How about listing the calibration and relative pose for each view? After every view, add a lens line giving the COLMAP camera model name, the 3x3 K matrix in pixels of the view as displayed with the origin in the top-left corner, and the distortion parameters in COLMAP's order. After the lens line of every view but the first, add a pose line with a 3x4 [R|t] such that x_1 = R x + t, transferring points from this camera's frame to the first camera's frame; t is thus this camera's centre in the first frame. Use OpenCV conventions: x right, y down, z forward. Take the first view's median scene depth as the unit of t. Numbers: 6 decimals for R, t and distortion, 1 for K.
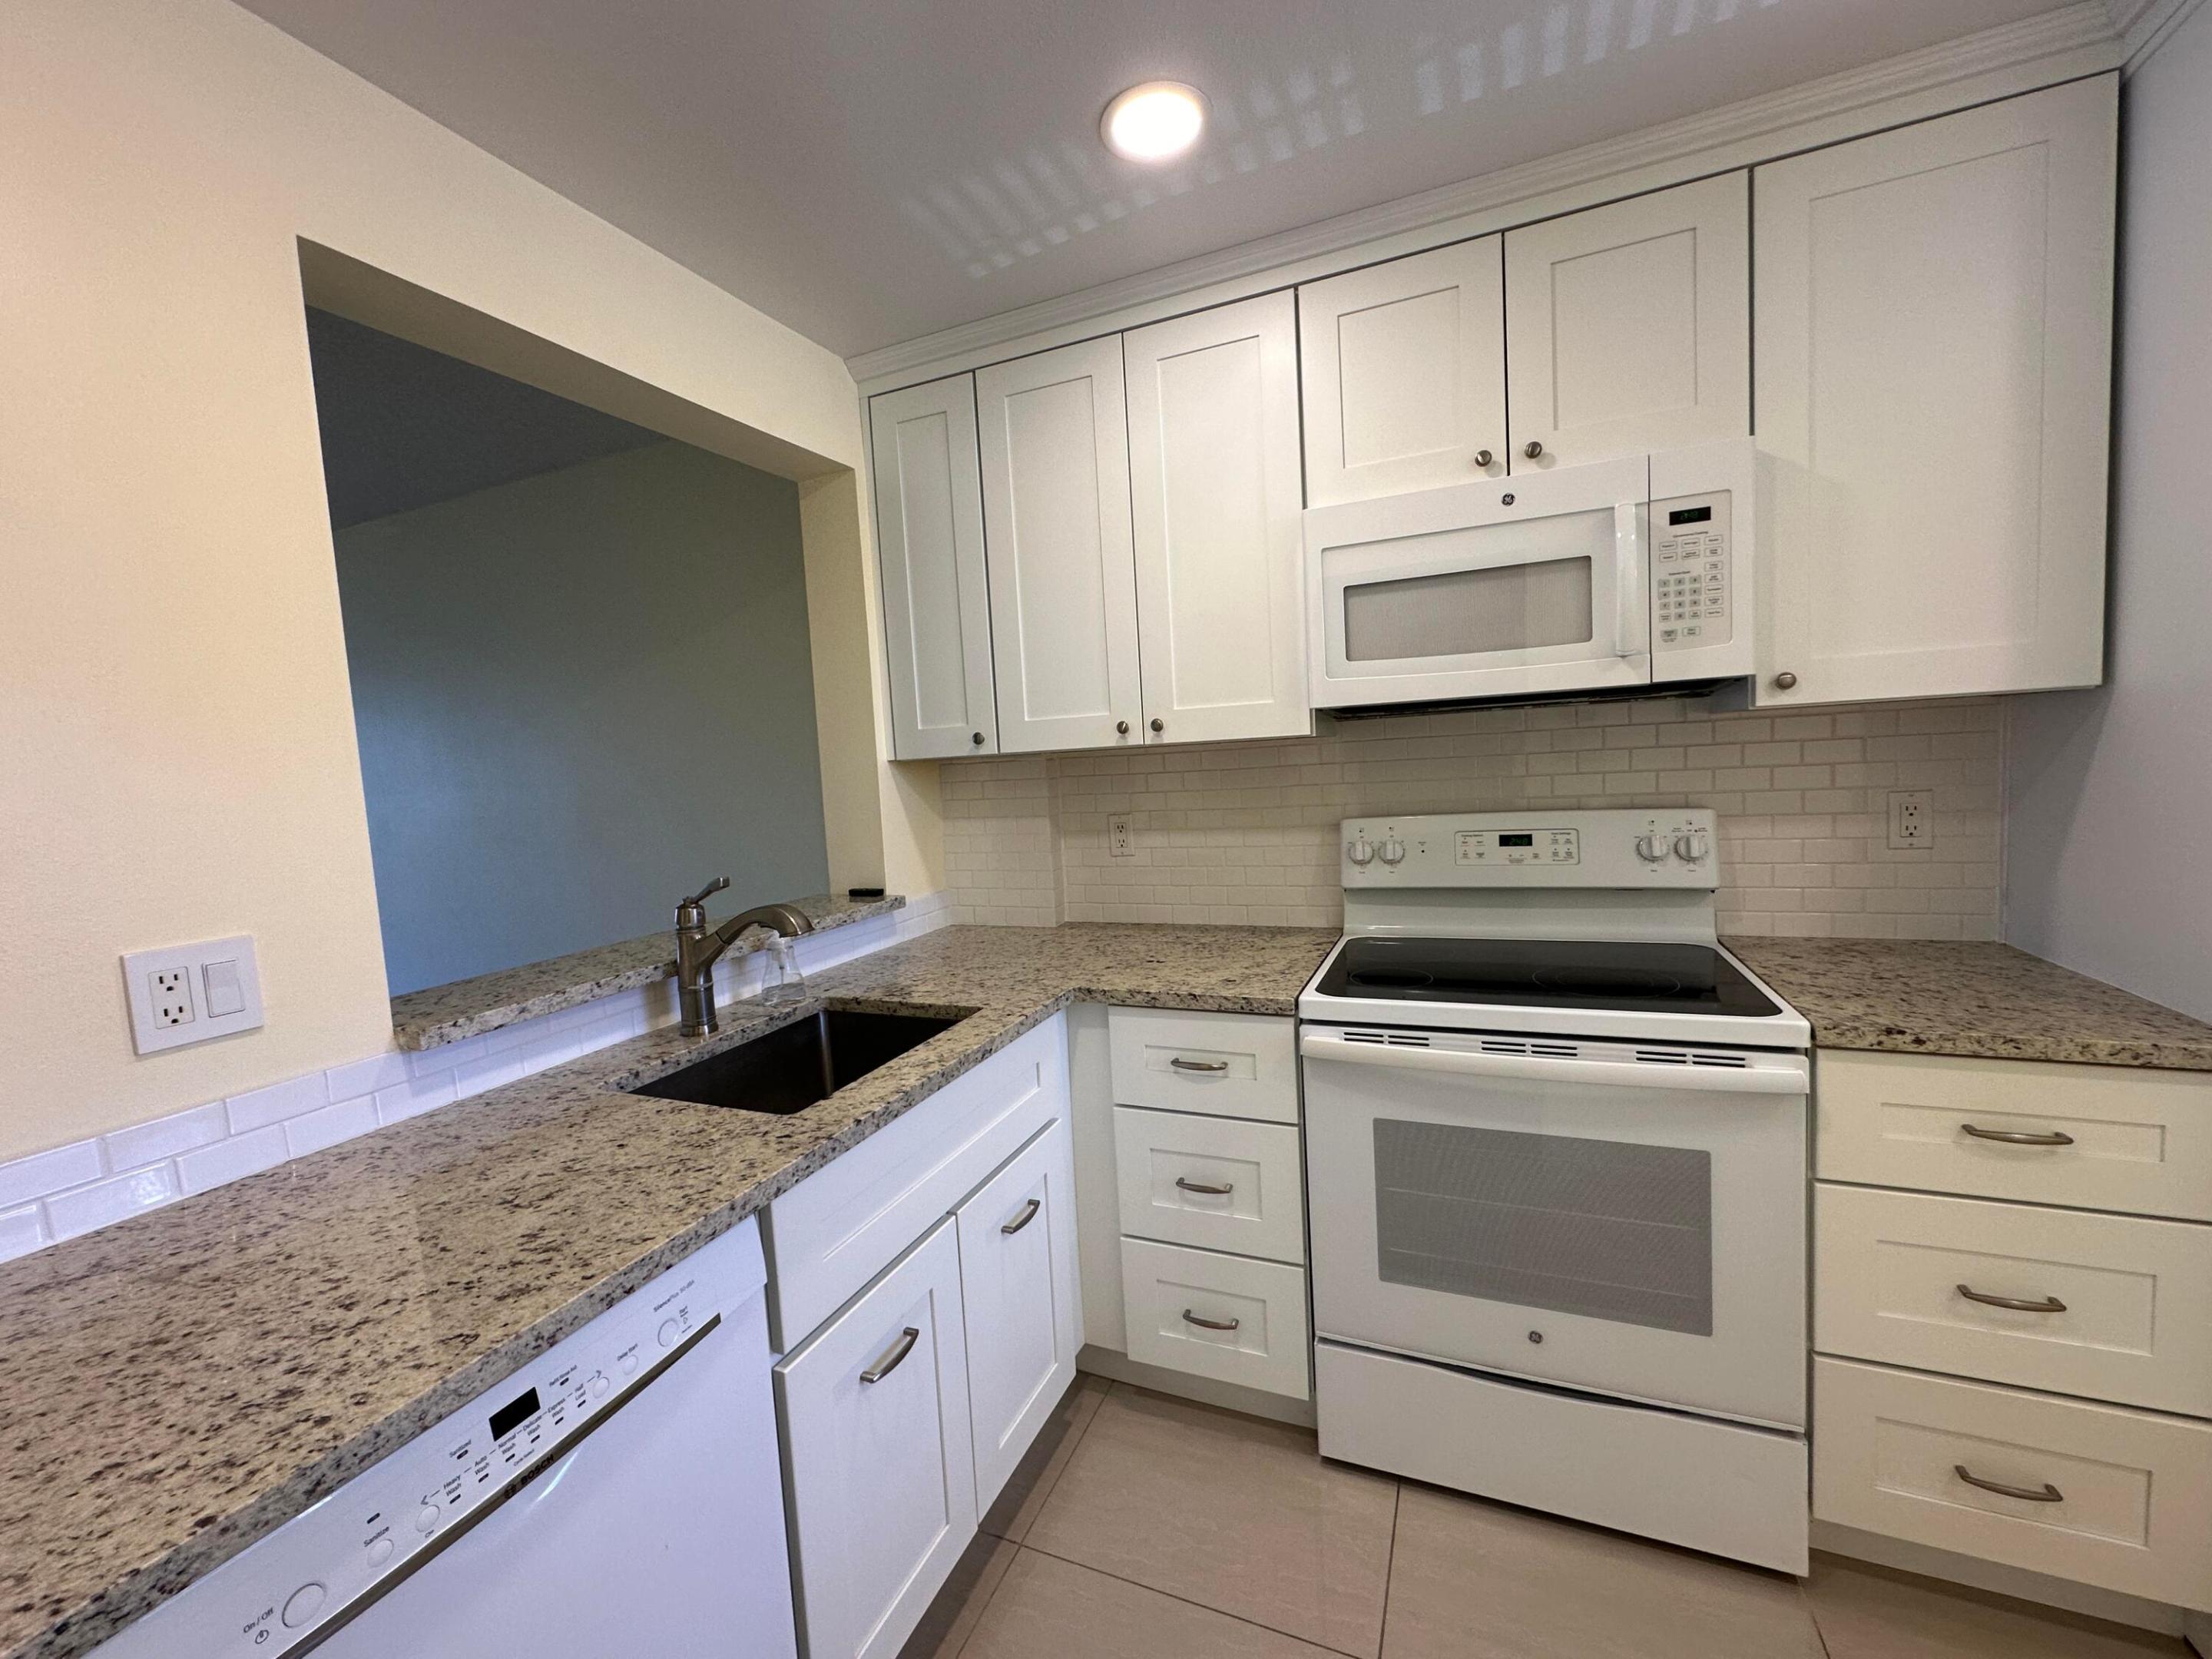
lens RADIAL K [[883.6, 0, 1101.7], [0, 883.6, 826.0], [0, 0, 1]] dist [-0.003432, 0.000395]
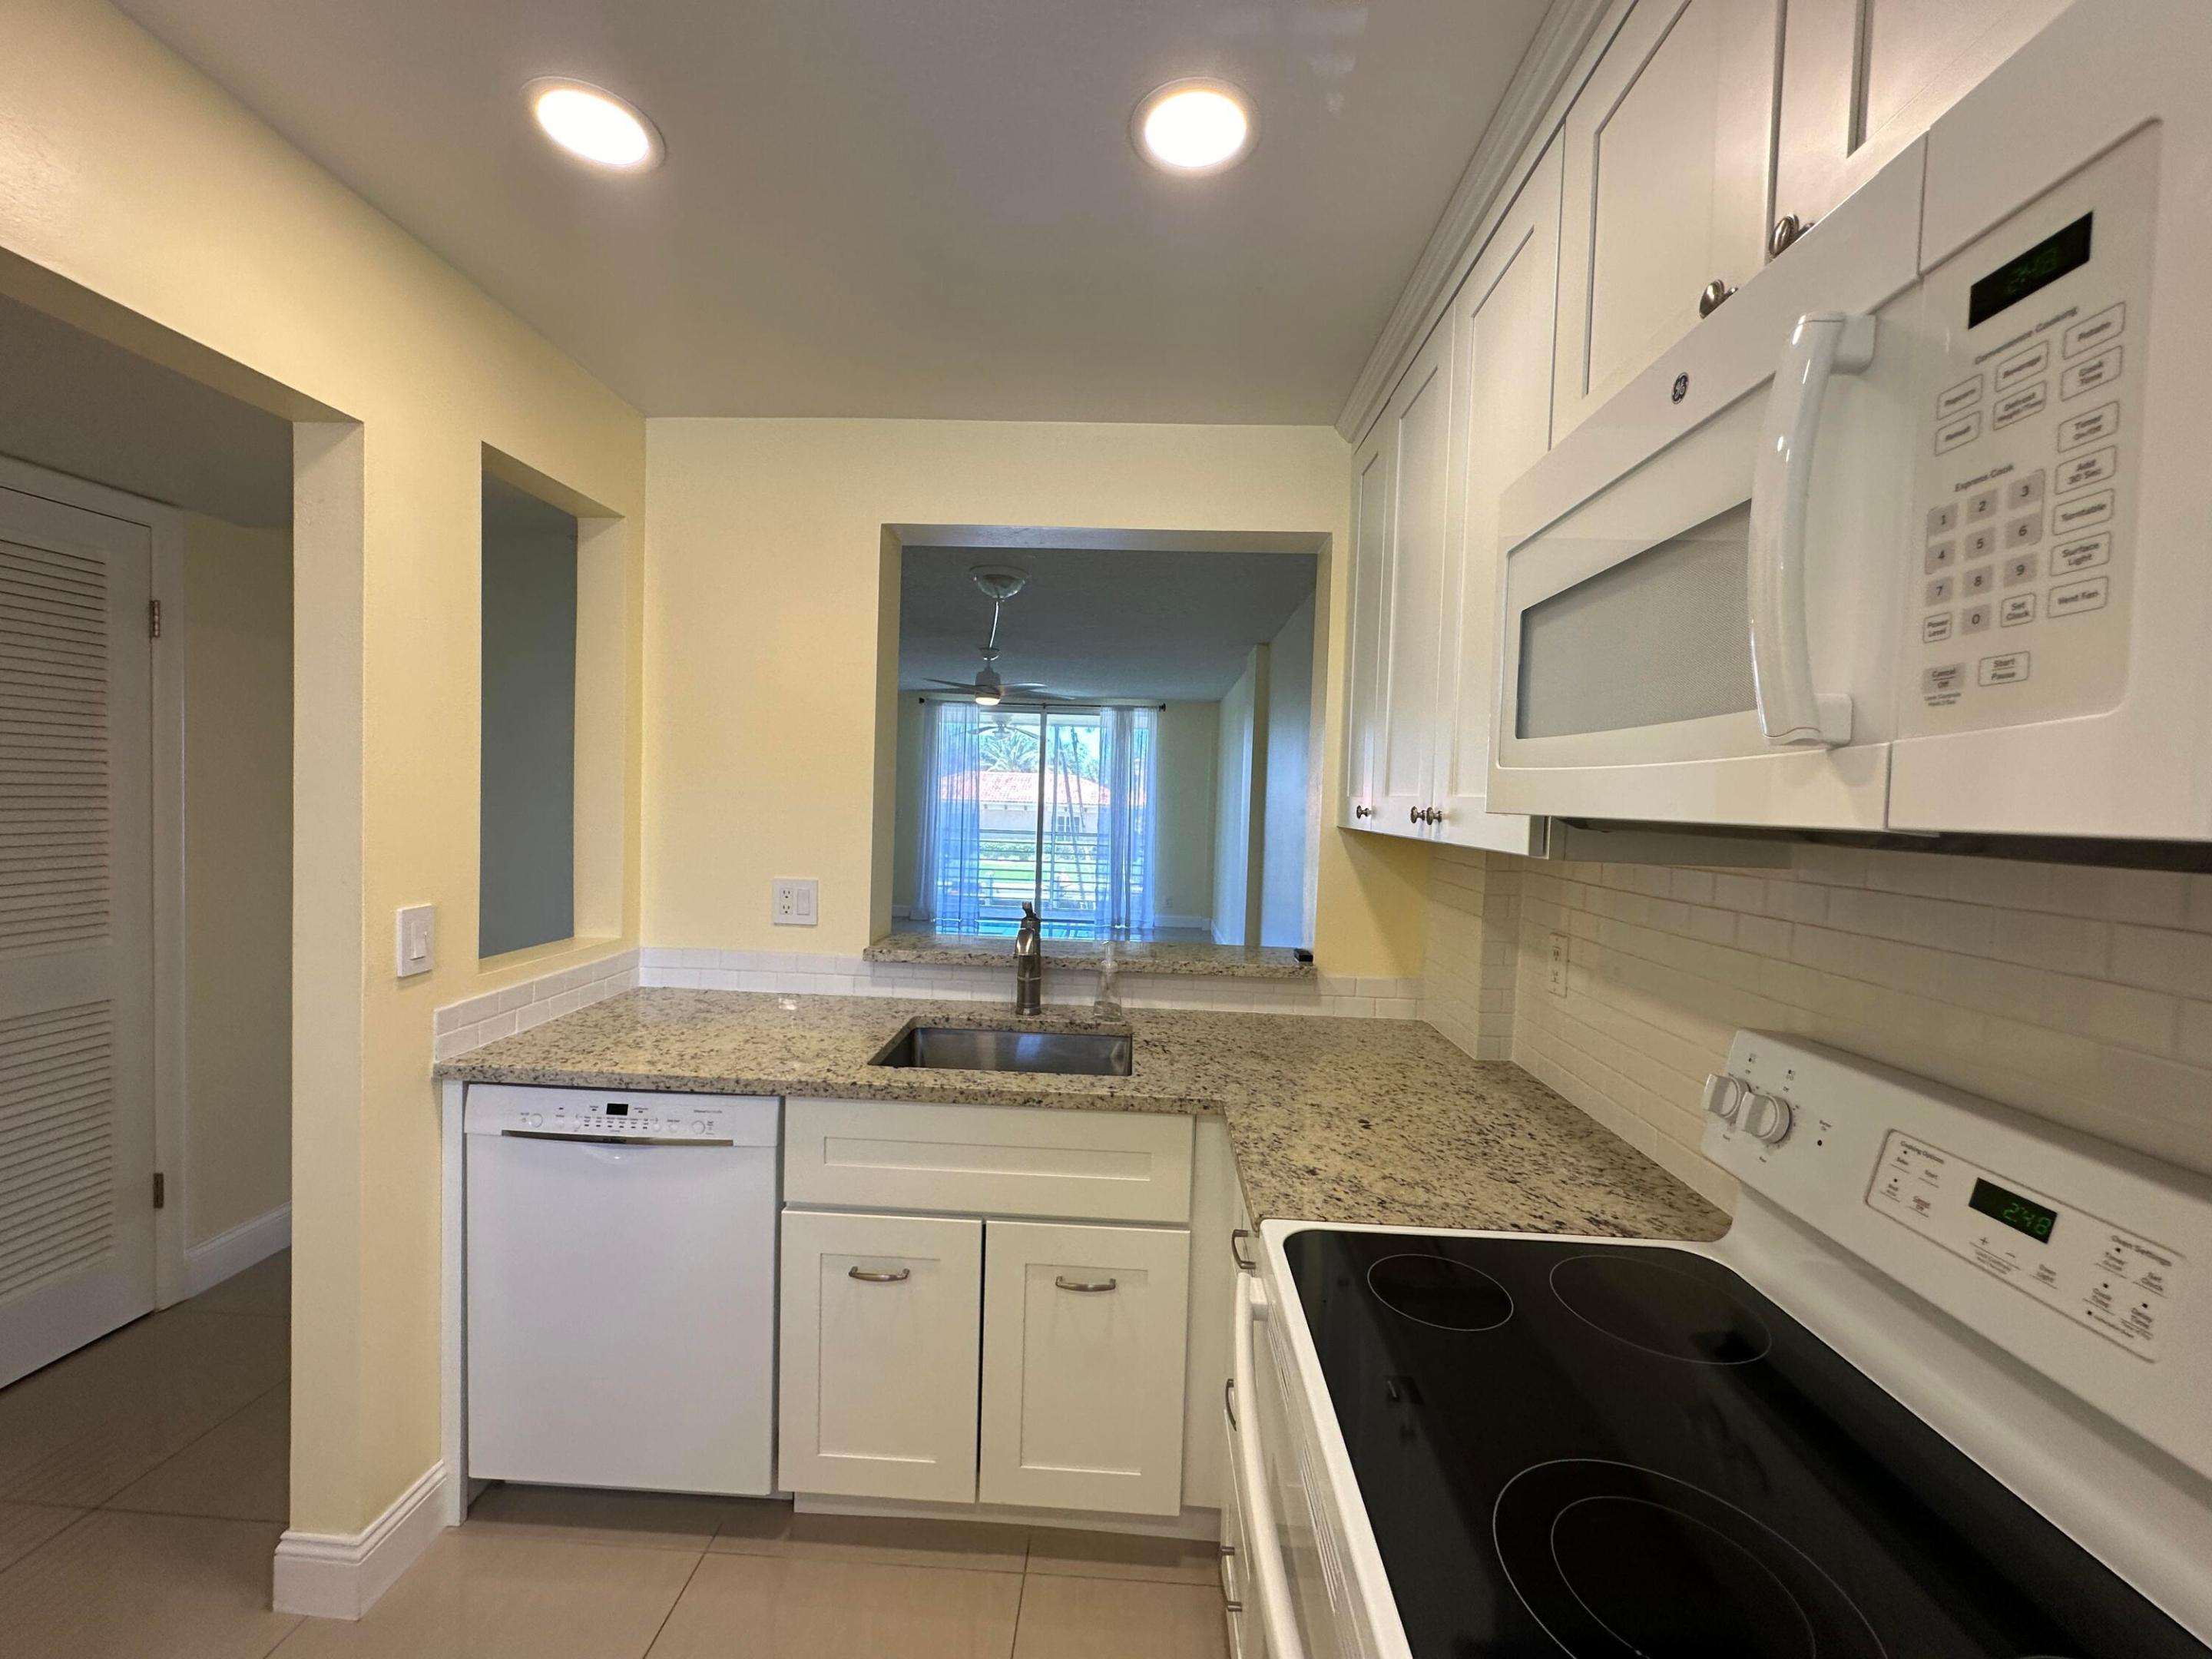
lens RADIAL K [[883.6, 0, 1099.9], [0, 883.6, 827.1], [0, 0, 1]] dist [-0.003432, 0.000395]
pose [[0.347517, 0.102502, -0.932054, 0.806224], [-0.124764, 0.990223, 0.062381, -0.144130], [0.929336, 0.094608, 0.356908, 0.599623]]
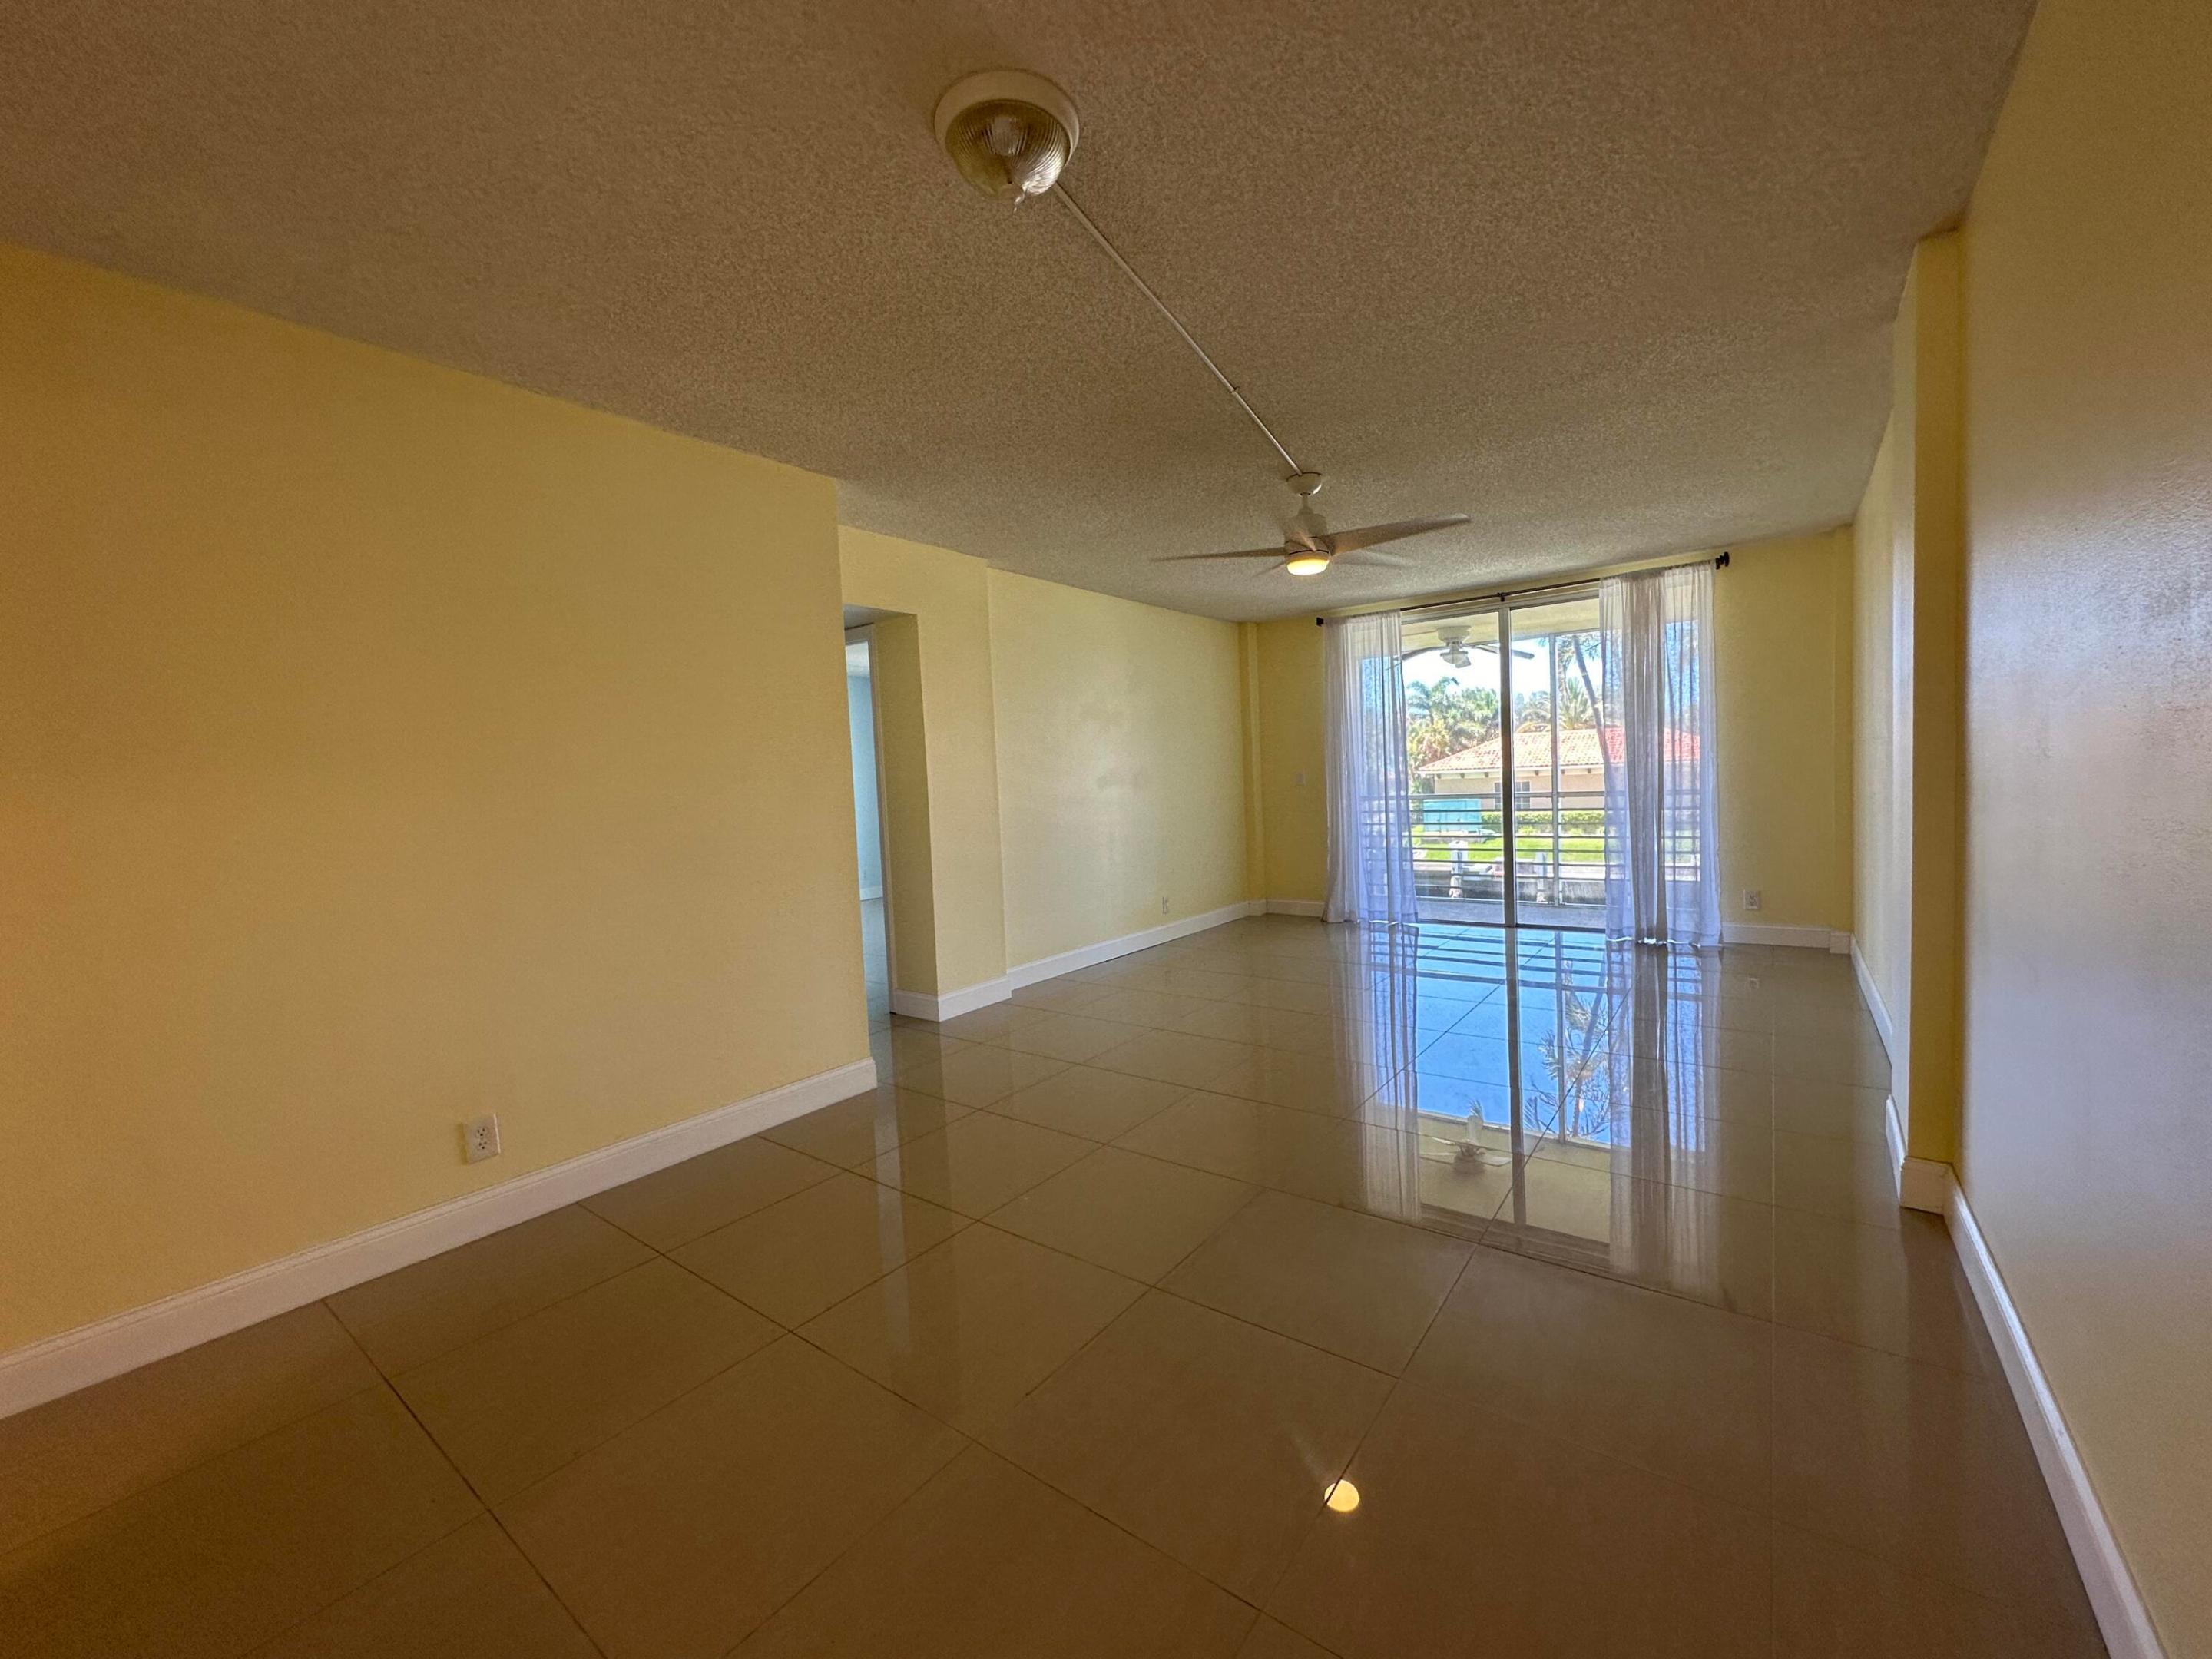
lens RADIAL K [[883.6, 0, 1098.9], [0, 883.6, 820.7], [0, 0, 1]] dist [-0.003432, 0.000395]
pose [[-0.240029, 0.114582, -0.963980, 0.458853], [-0.018057, 0.992311, 0.122445, -0.111498], [0.970598, 0.046797, -0.236114, 0.818954]]
